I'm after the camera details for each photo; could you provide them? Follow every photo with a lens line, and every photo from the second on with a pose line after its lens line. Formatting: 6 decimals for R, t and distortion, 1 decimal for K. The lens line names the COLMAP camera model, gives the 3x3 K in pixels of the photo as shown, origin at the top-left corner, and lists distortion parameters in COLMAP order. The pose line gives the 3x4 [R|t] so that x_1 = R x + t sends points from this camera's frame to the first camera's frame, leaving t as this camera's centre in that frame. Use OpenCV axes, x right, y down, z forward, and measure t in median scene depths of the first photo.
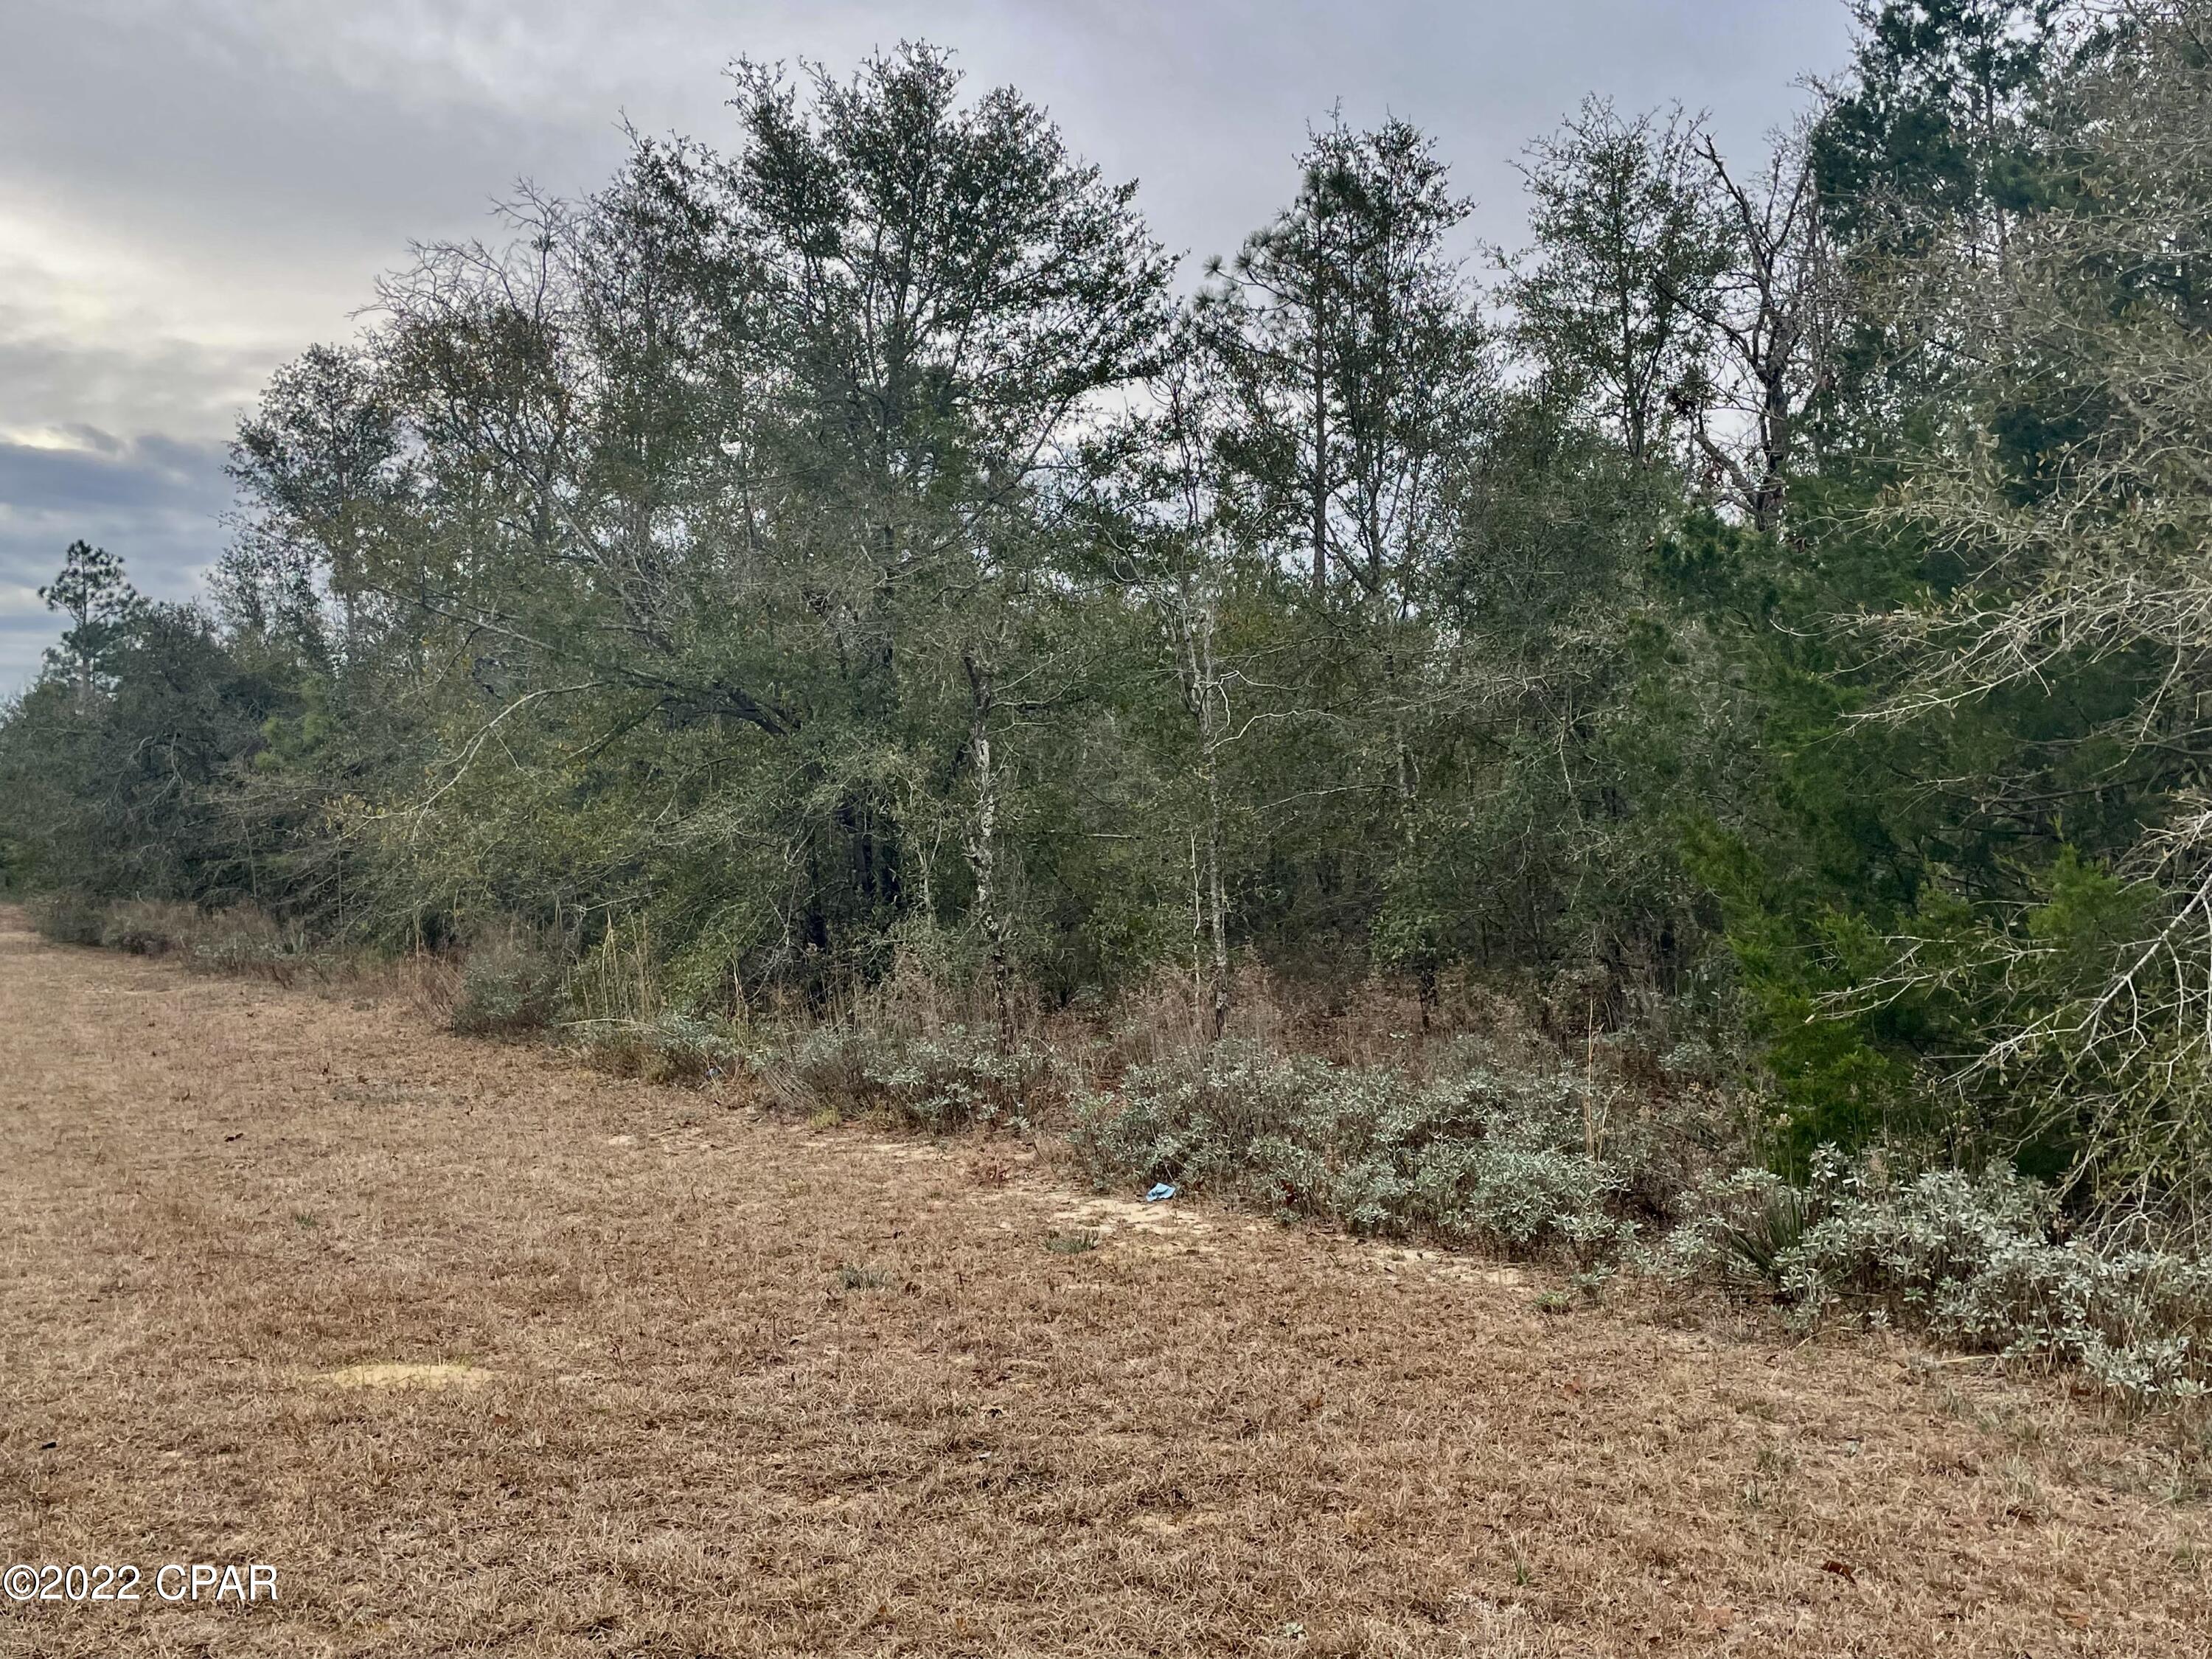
lens RADIAL K [[1865.5, 0, 1106.0], [0, 1865.5, 829.5], [0, 0, 1]] dist [0.053733, -0.003138]
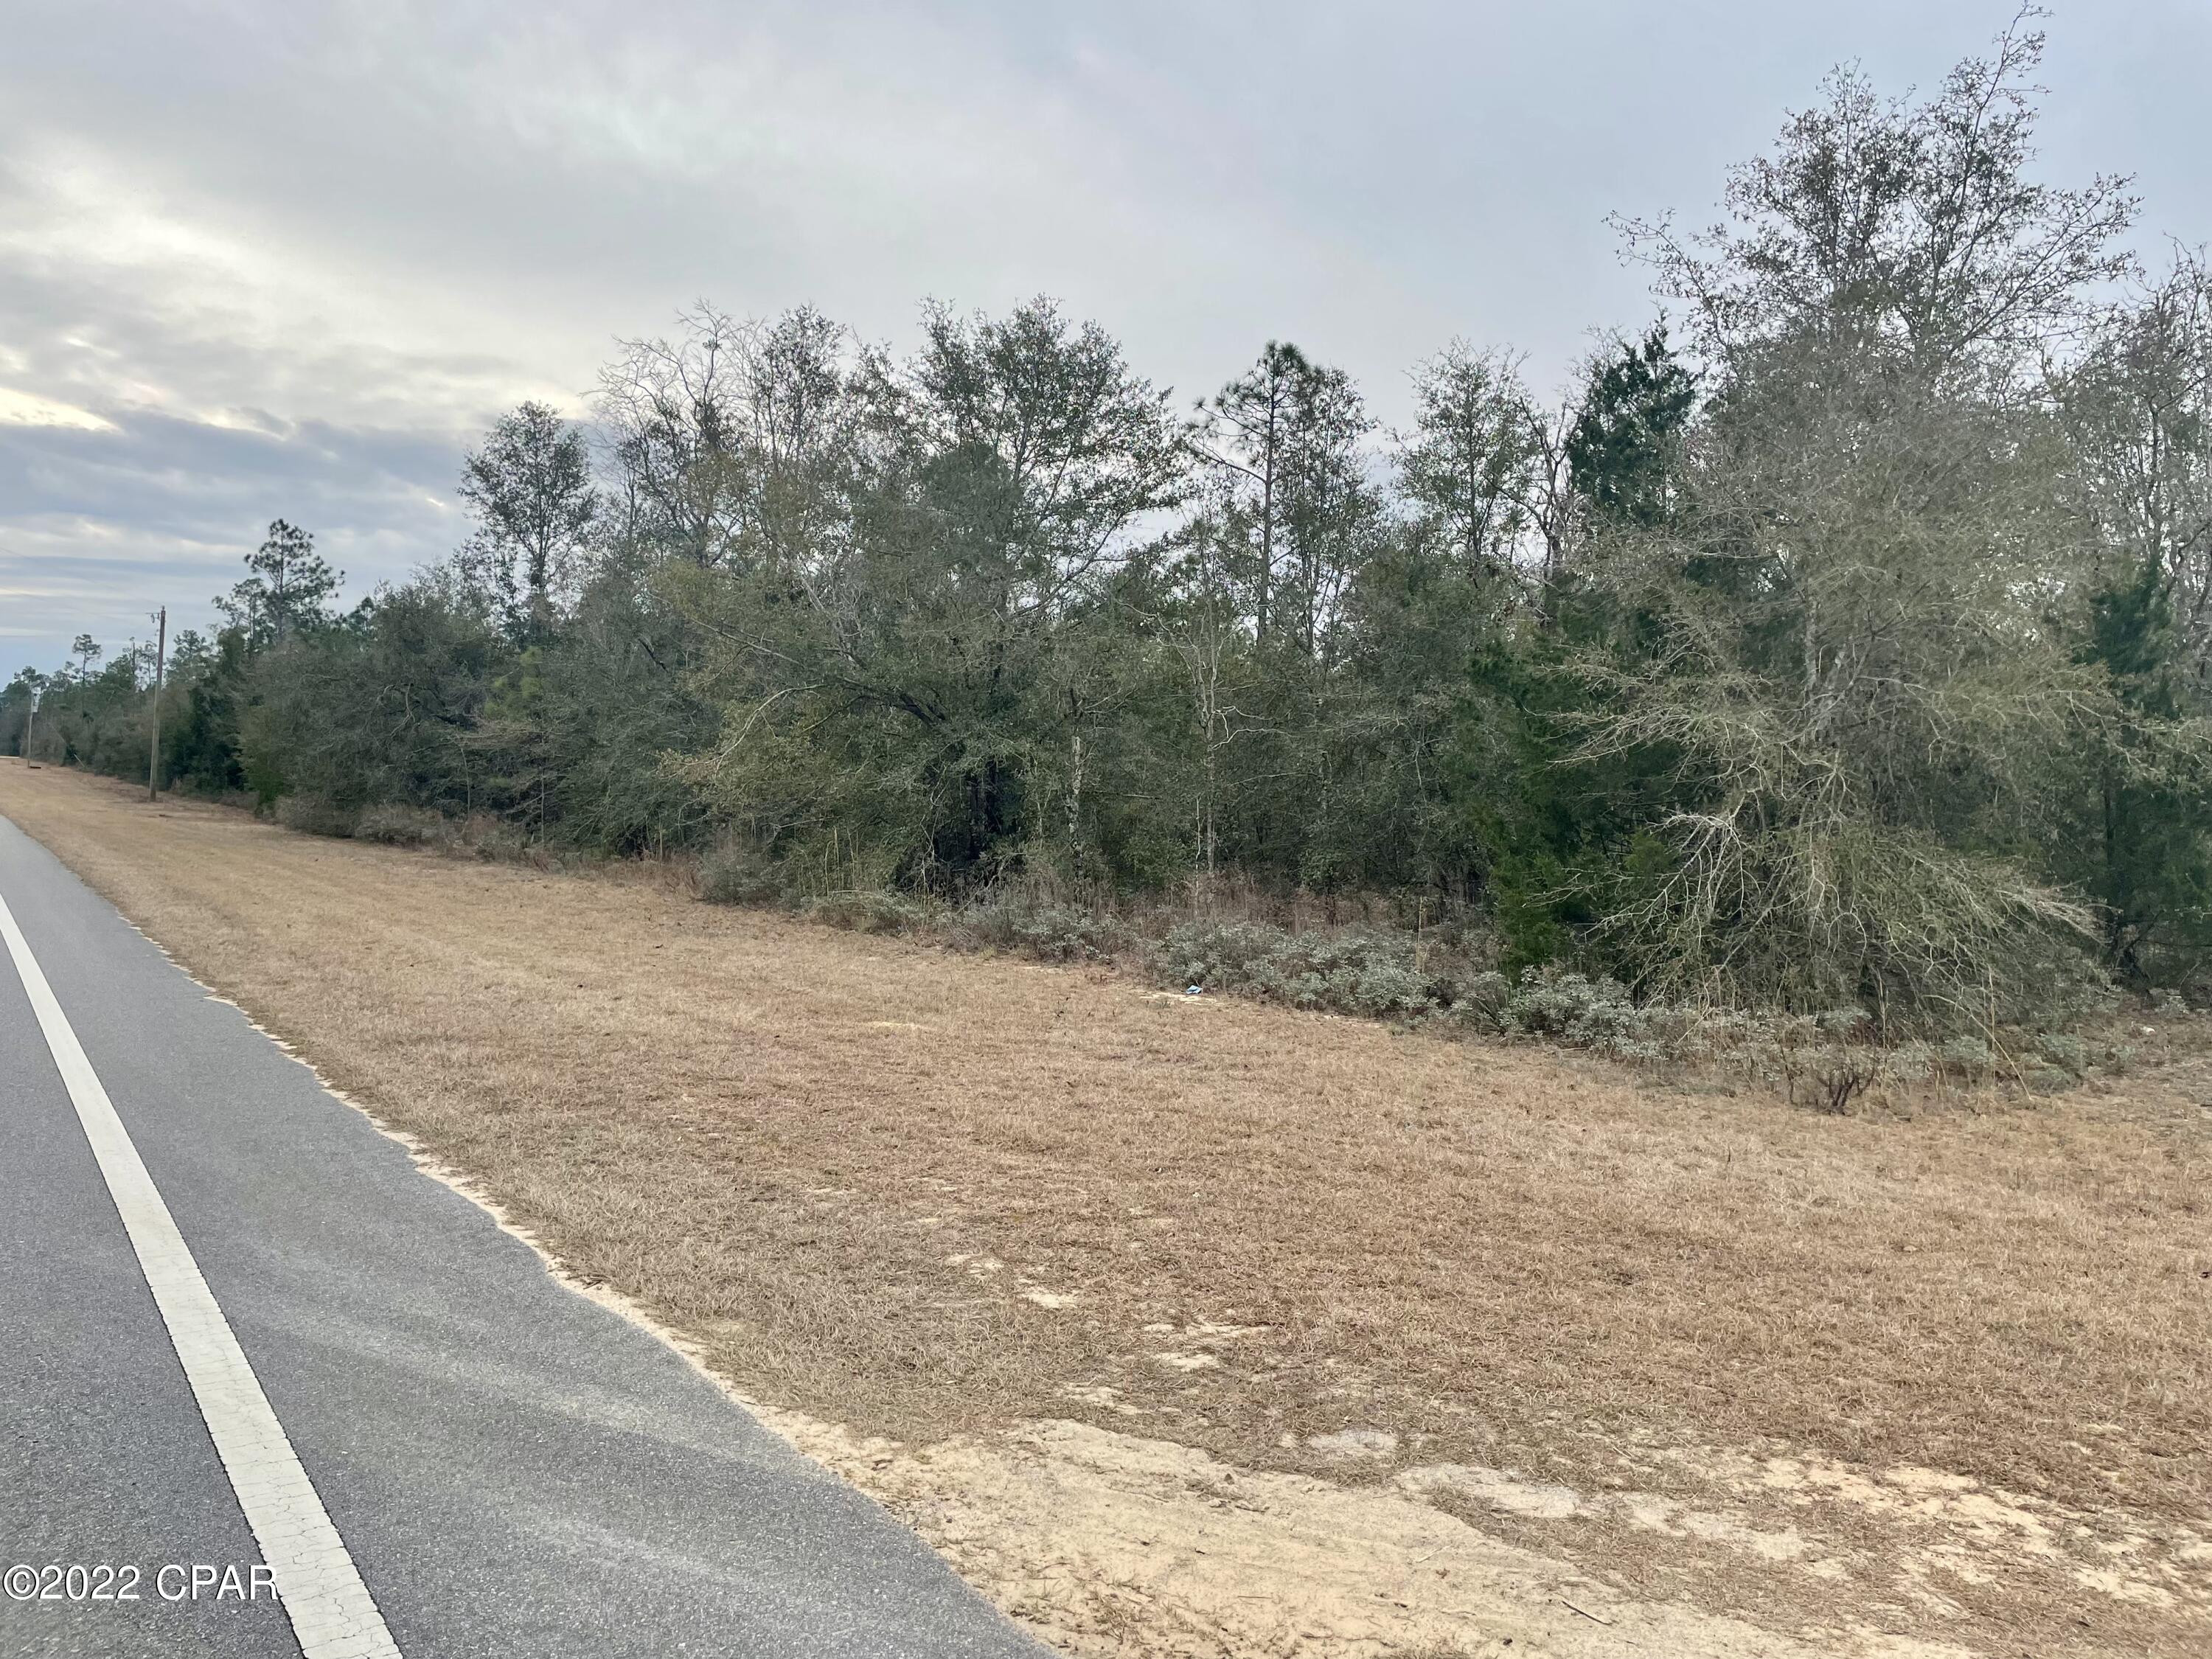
lens RADIAL K [[1866.0, 0, 1065.5], [0, 1866.0, 785.3], [0, 0, 1]] dist [0.097192, -0.148625]
pose [[0.997935, 0.044759, 0.046059, -0.134588], [-0.045139, 0.998954, 0.007253, -0.014314], [-0.045686, -0.009318, 0.998912, -0.604085]]
